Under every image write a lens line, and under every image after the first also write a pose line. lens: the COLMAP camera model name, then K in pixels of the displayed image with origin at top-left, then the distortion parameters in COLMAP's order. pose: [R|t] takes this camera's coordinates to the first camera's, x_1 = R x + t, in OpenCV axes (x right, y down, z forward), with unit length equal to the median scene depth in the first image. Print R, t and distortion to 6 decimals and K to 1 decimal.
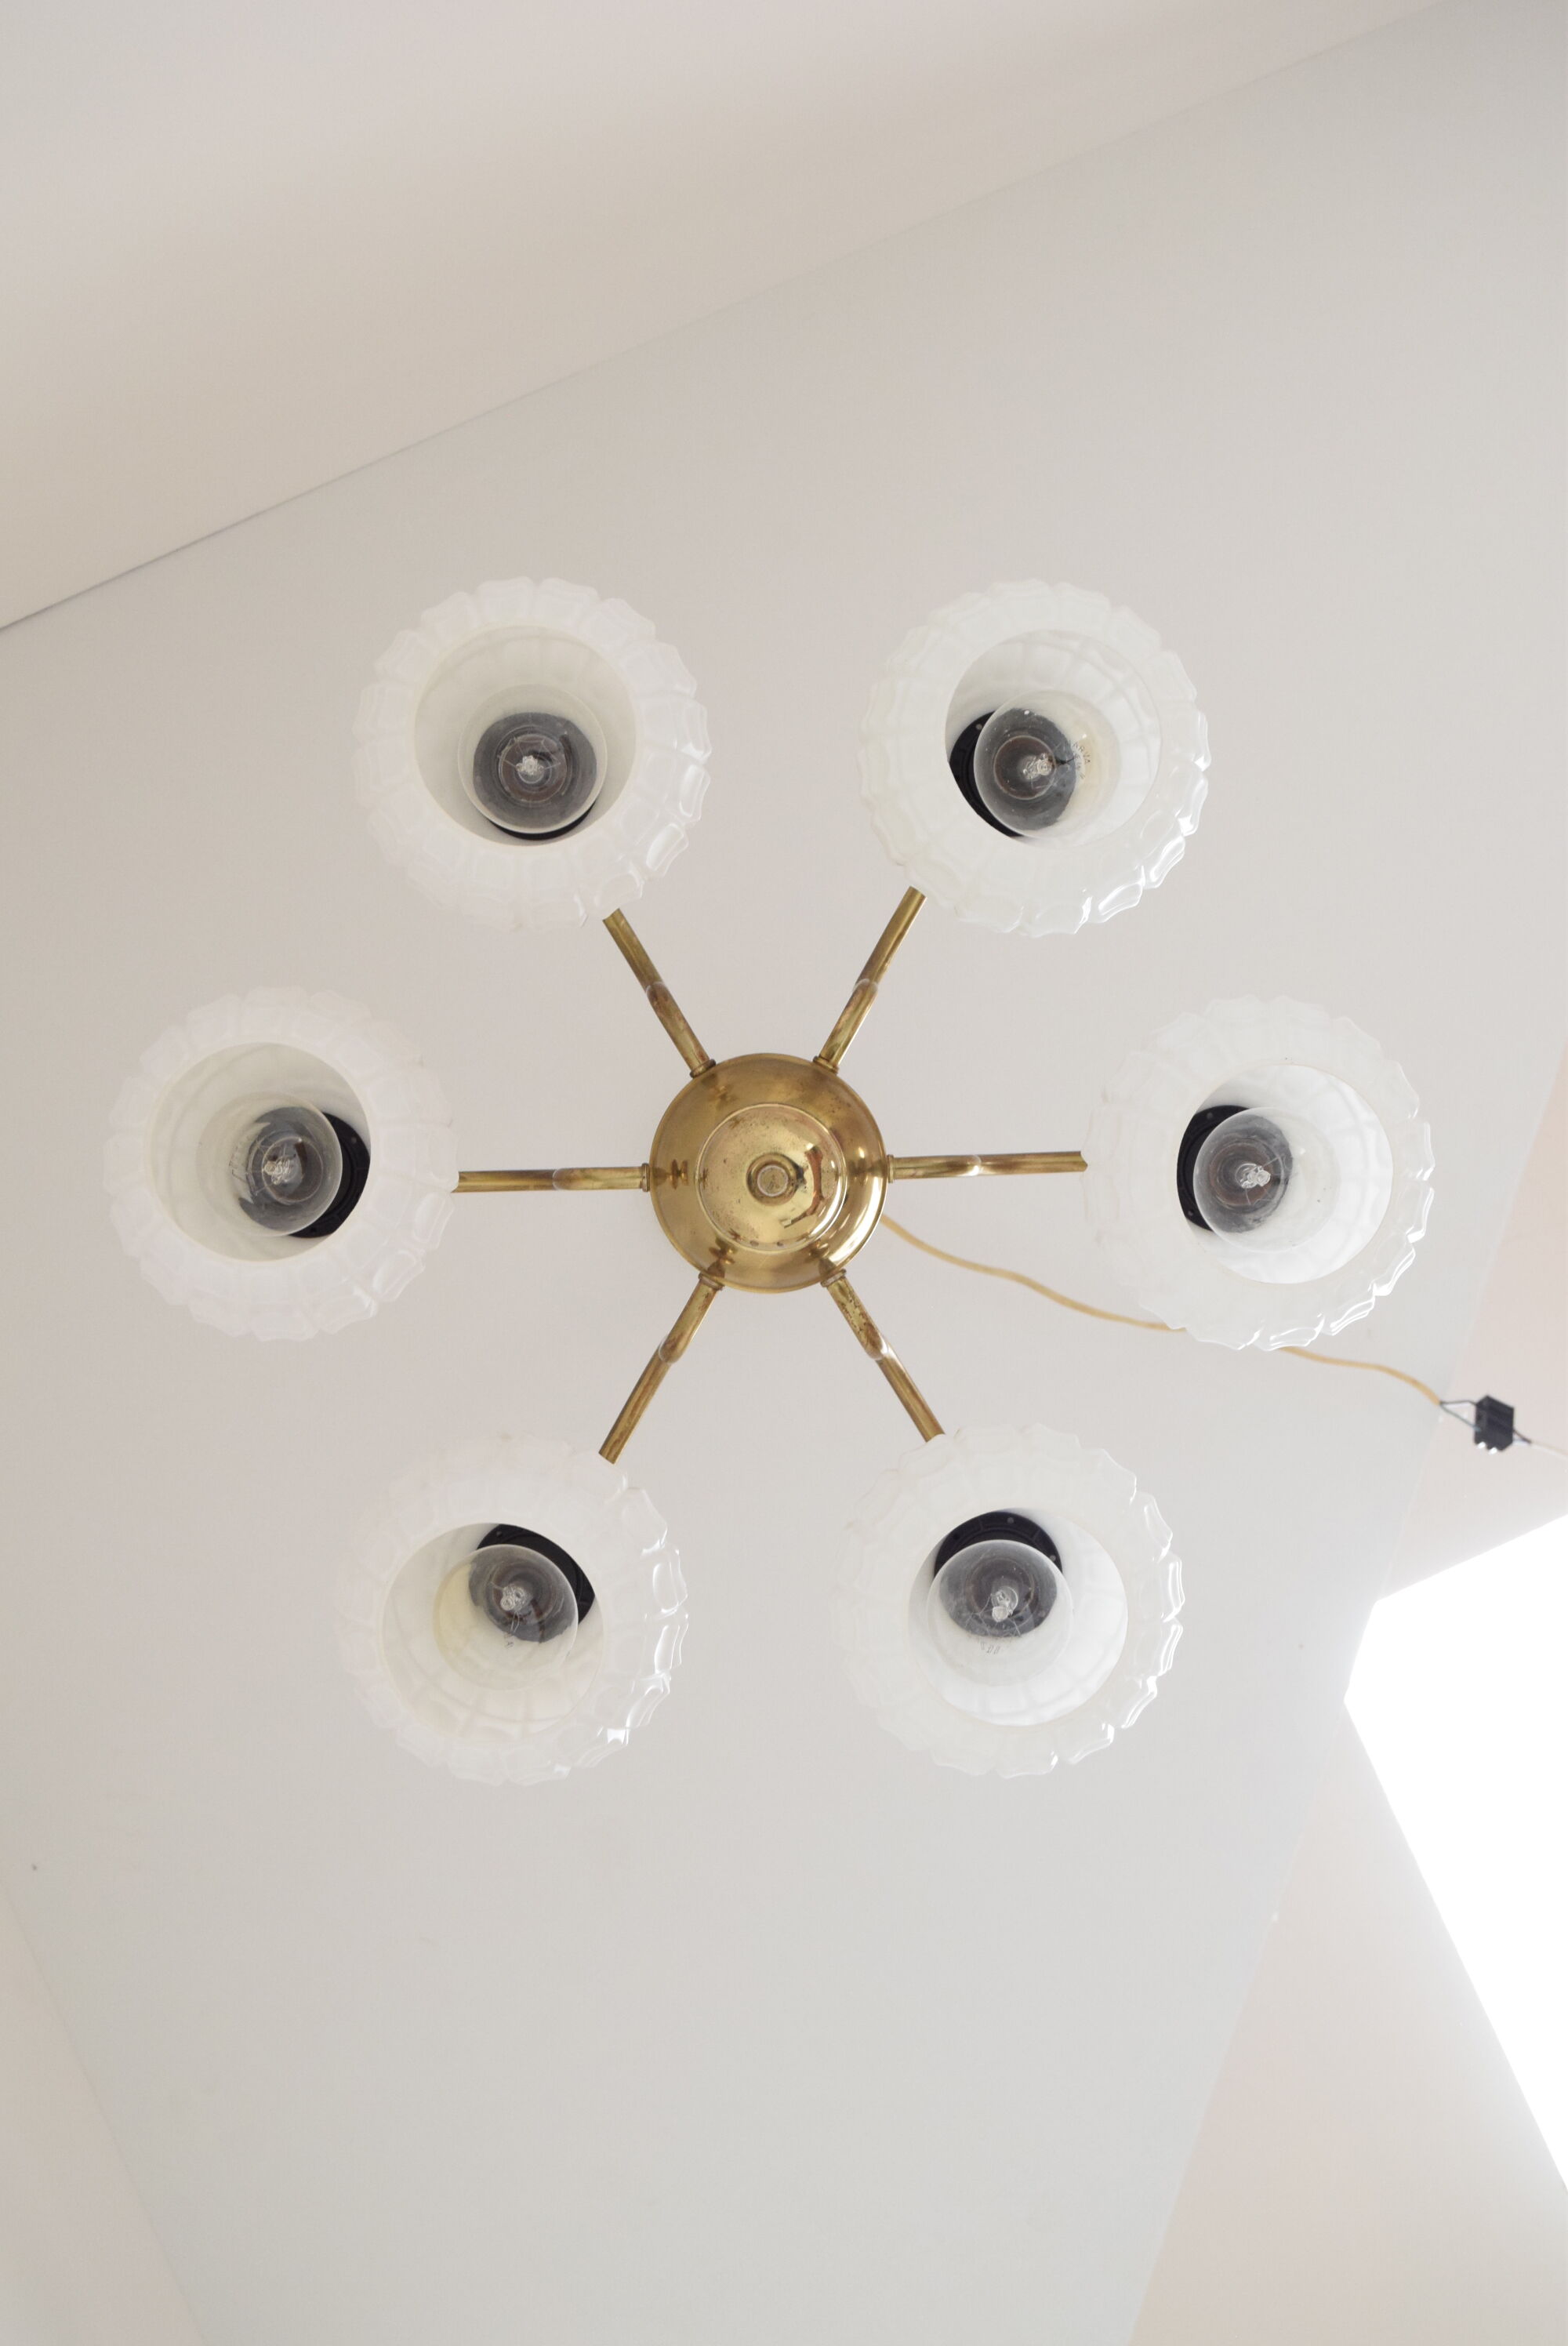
lens RADIAL K [[3181.6, 0, 784.0], [0, 3181.6, 1173.0], [0, 0, 1]] dist [-0.020213, -0.050875]
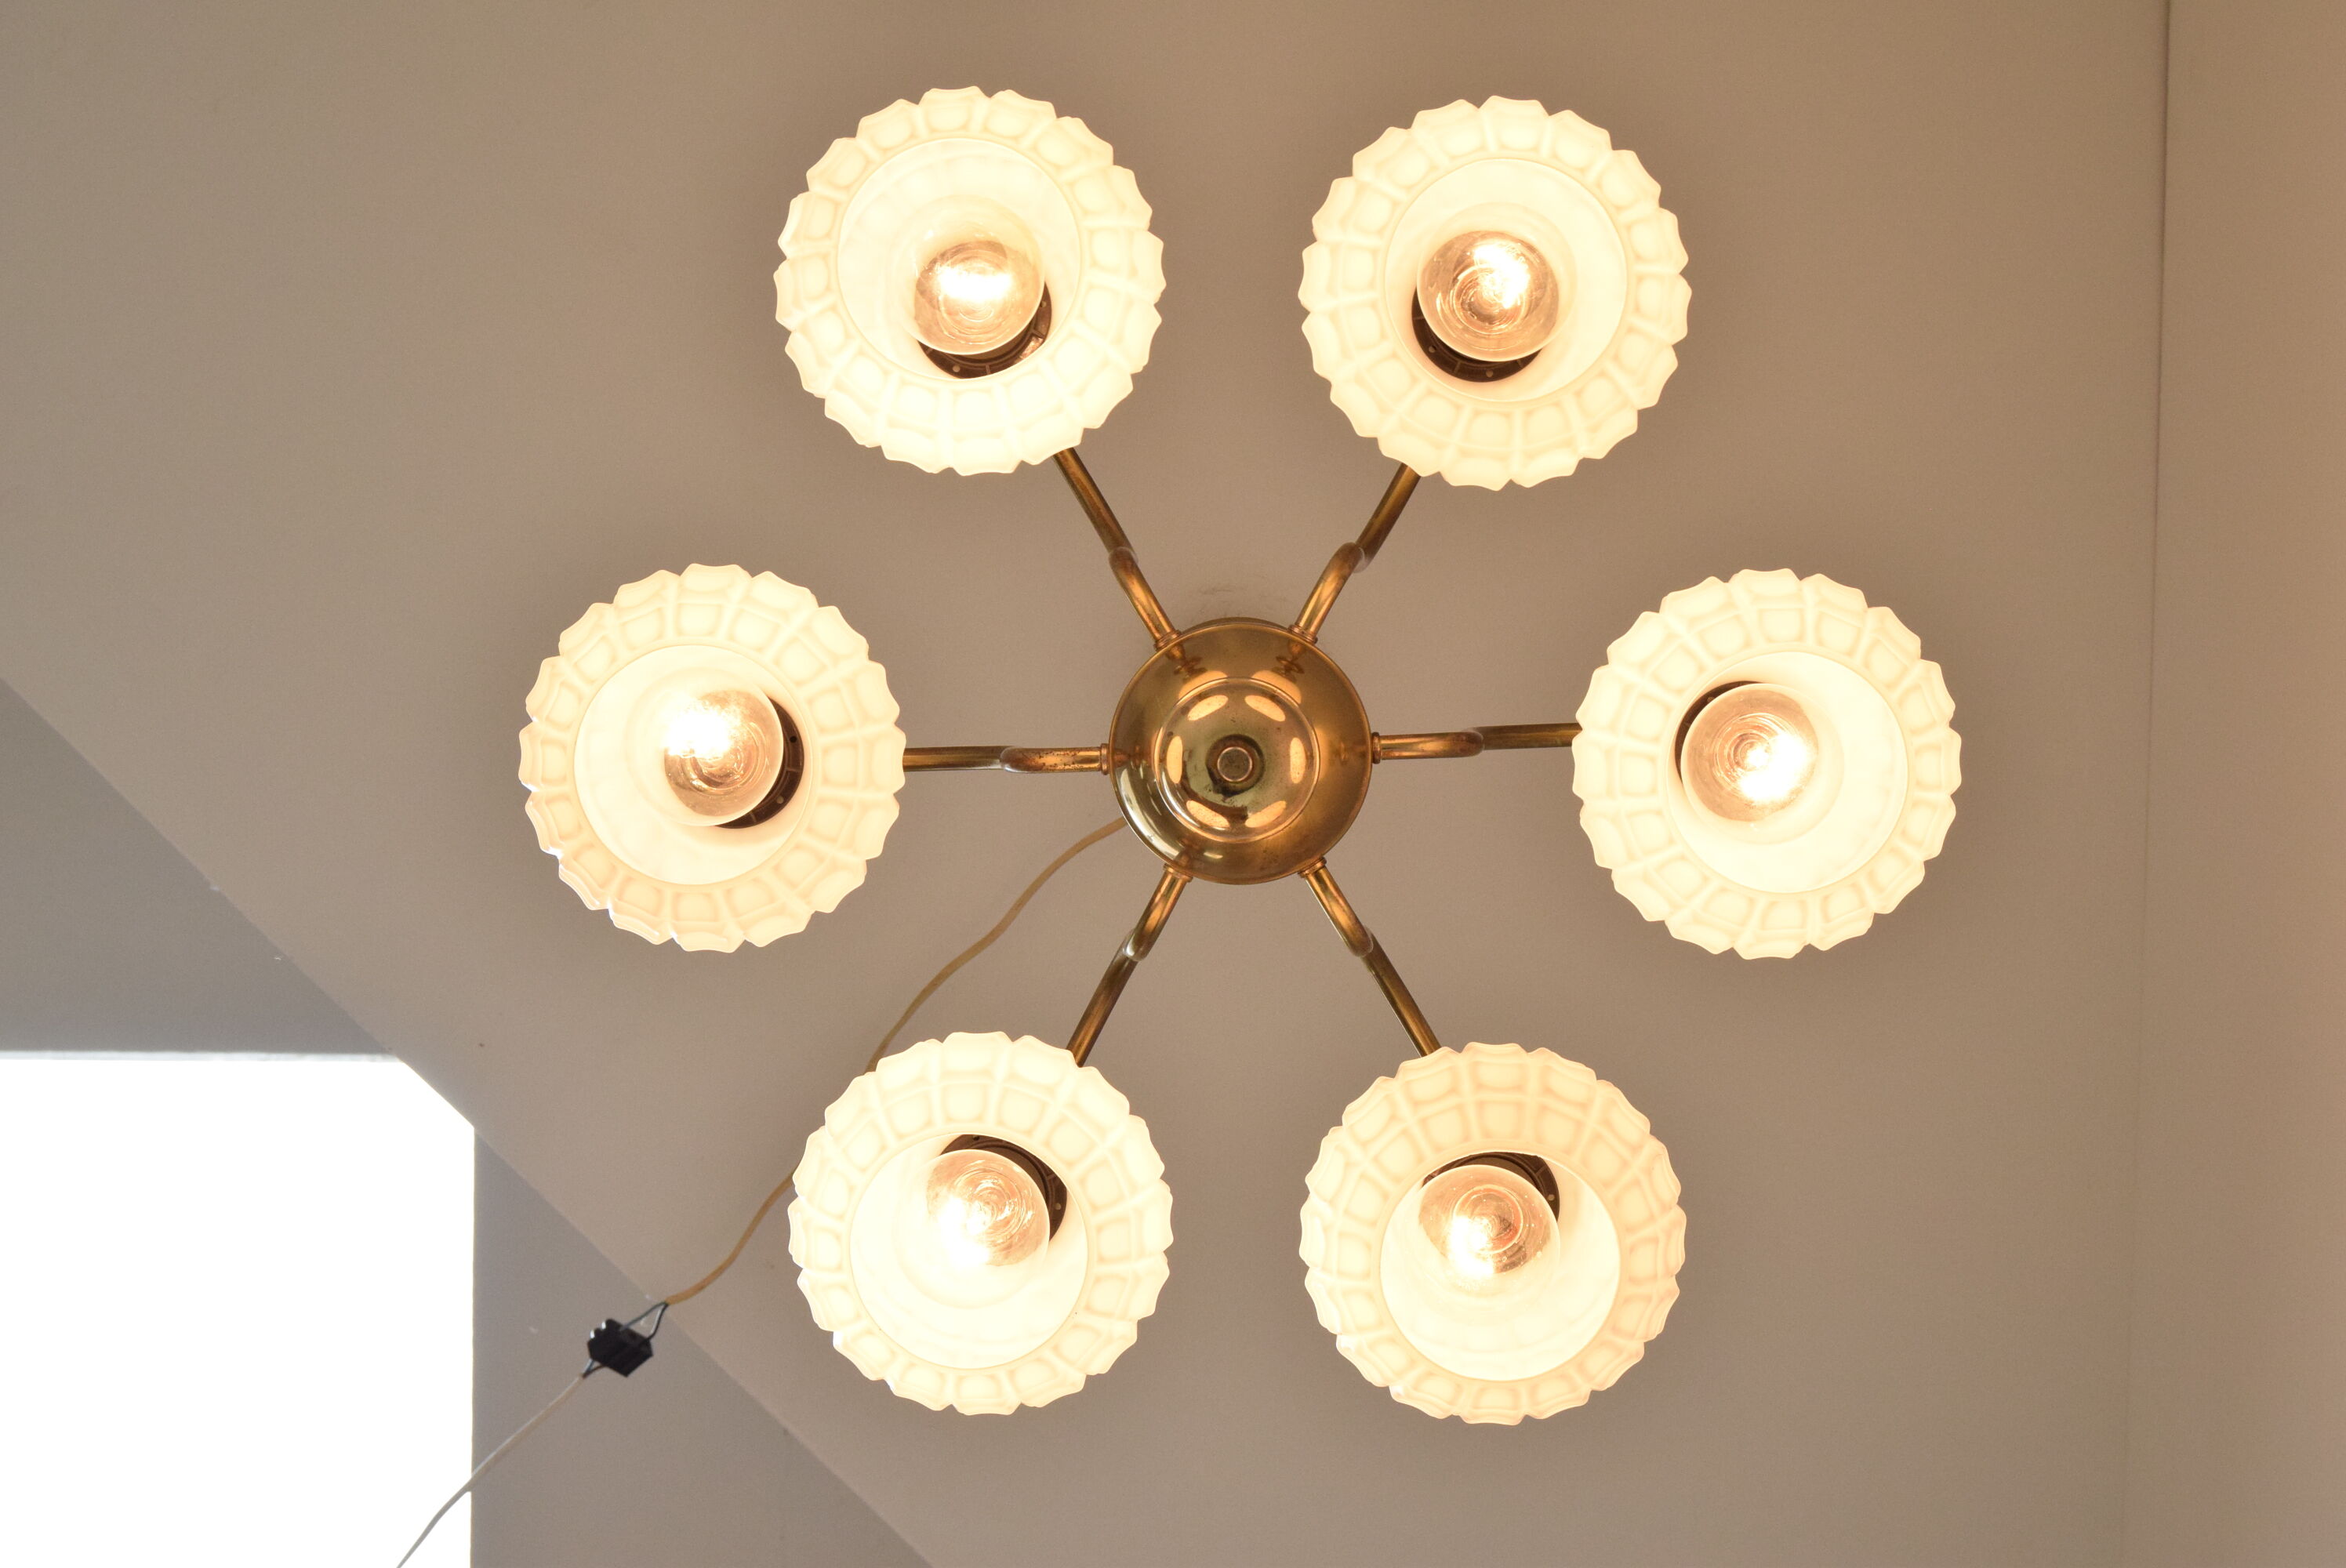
lens RADIAL K [[4166.7, 0, 1173.0], [0, 4166.7, 784.0], [0, 0, 1]] dist [-0.005077, -0.067641]
pose [[0.999747, -0.004641, -0.021994, 0.000182], [0.004840, 0.999948, 0.008999, -0.002431], [0.021951, -0.009103, 0.999718, -0.209576]]
